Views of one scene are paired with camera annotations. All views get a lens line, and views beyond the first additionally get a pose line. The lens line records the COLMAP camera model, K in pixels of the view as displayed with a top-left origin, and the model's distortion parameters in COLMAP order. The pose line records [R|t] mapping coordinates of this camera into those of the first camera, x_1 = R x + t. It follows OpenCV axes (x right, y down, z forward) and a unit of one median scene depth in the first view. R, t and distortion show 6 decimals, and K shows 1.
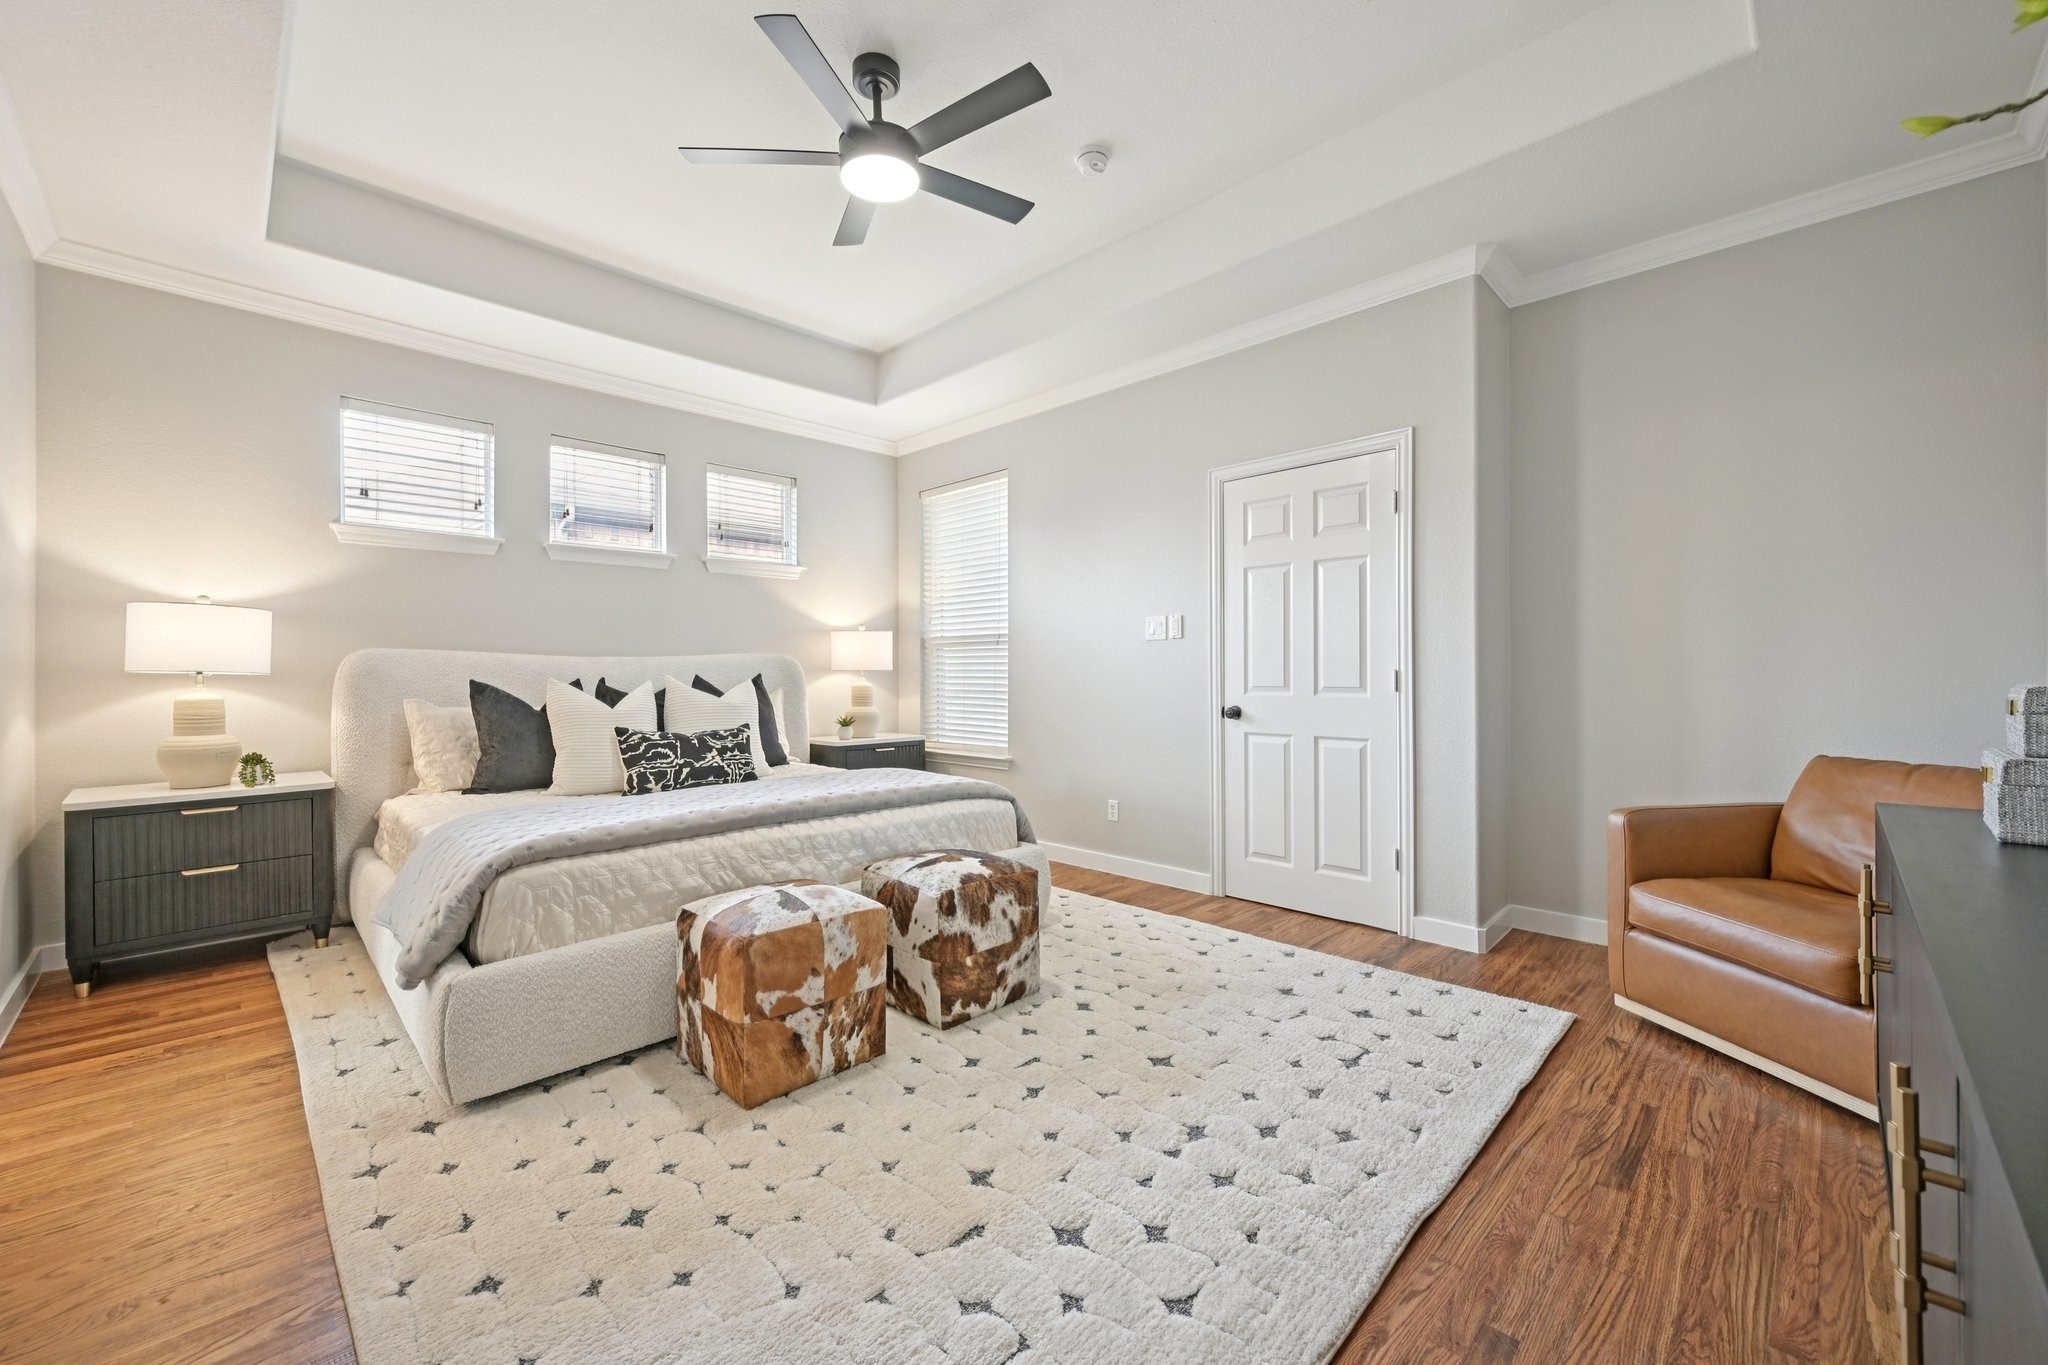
lens RADIAL K [[806.3, 0, 1024.0], [0, 806.3, 682.5], [0, 0, 1]] dist [0.000254, 0.000113]
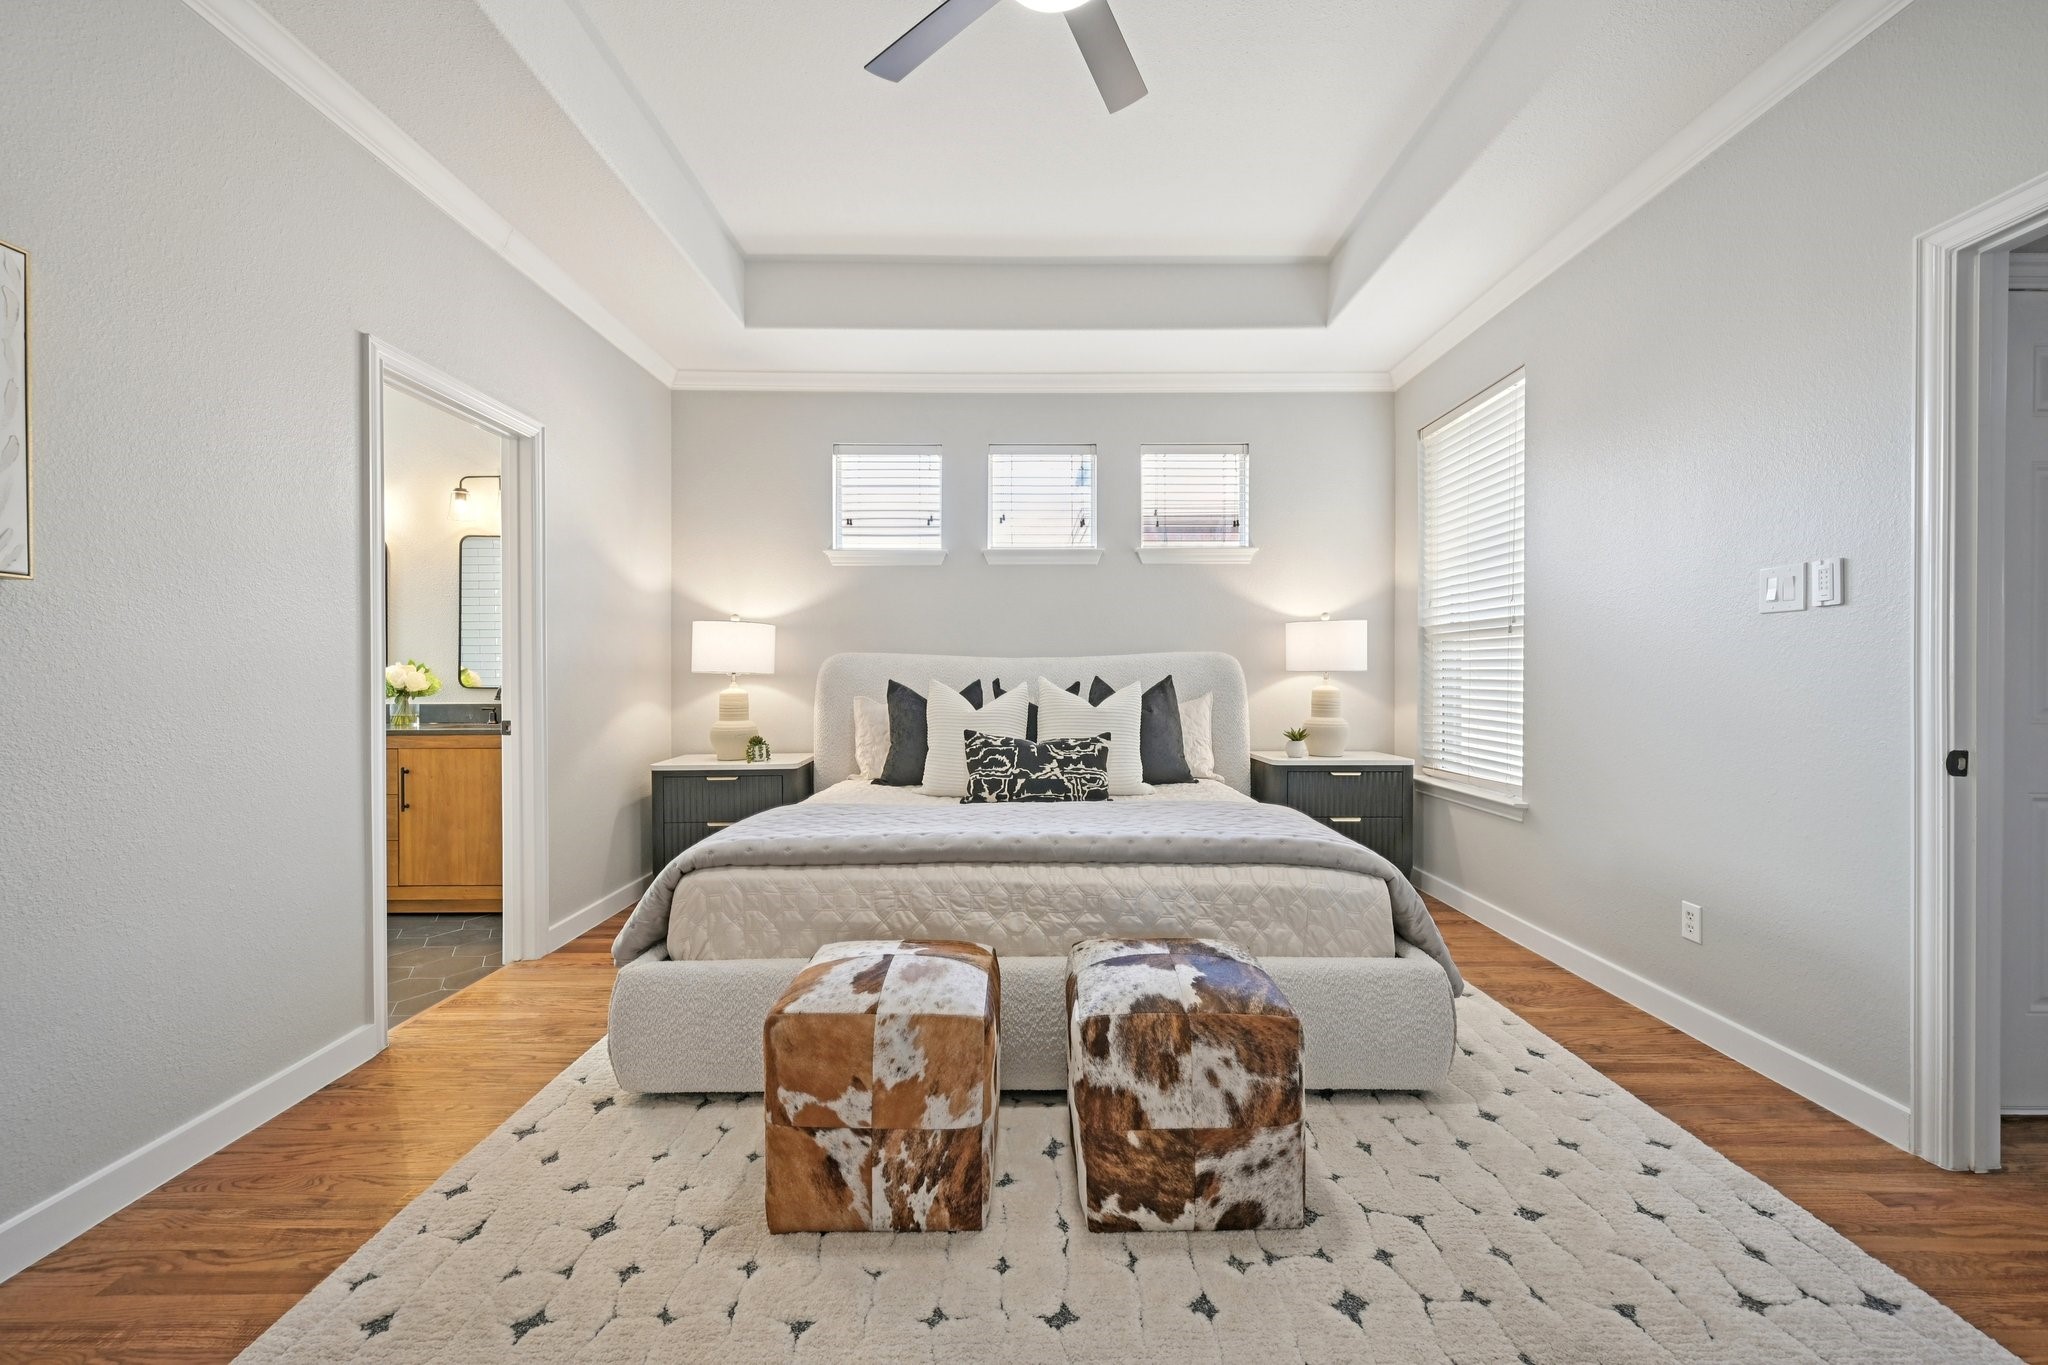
lens RADIAL K [[806.3, 0, 1024.0], [0, 806.3, 682.5], [0, 0, 1]] dist [0.000254, 0.000113]
pose [[0.713355, 0.009365, -0.700740, 0.283754], [-0.009533, 0.999948, 0.003659, -0.007391], [0.700738, 0.004070, 0.713407, 0.460631]]
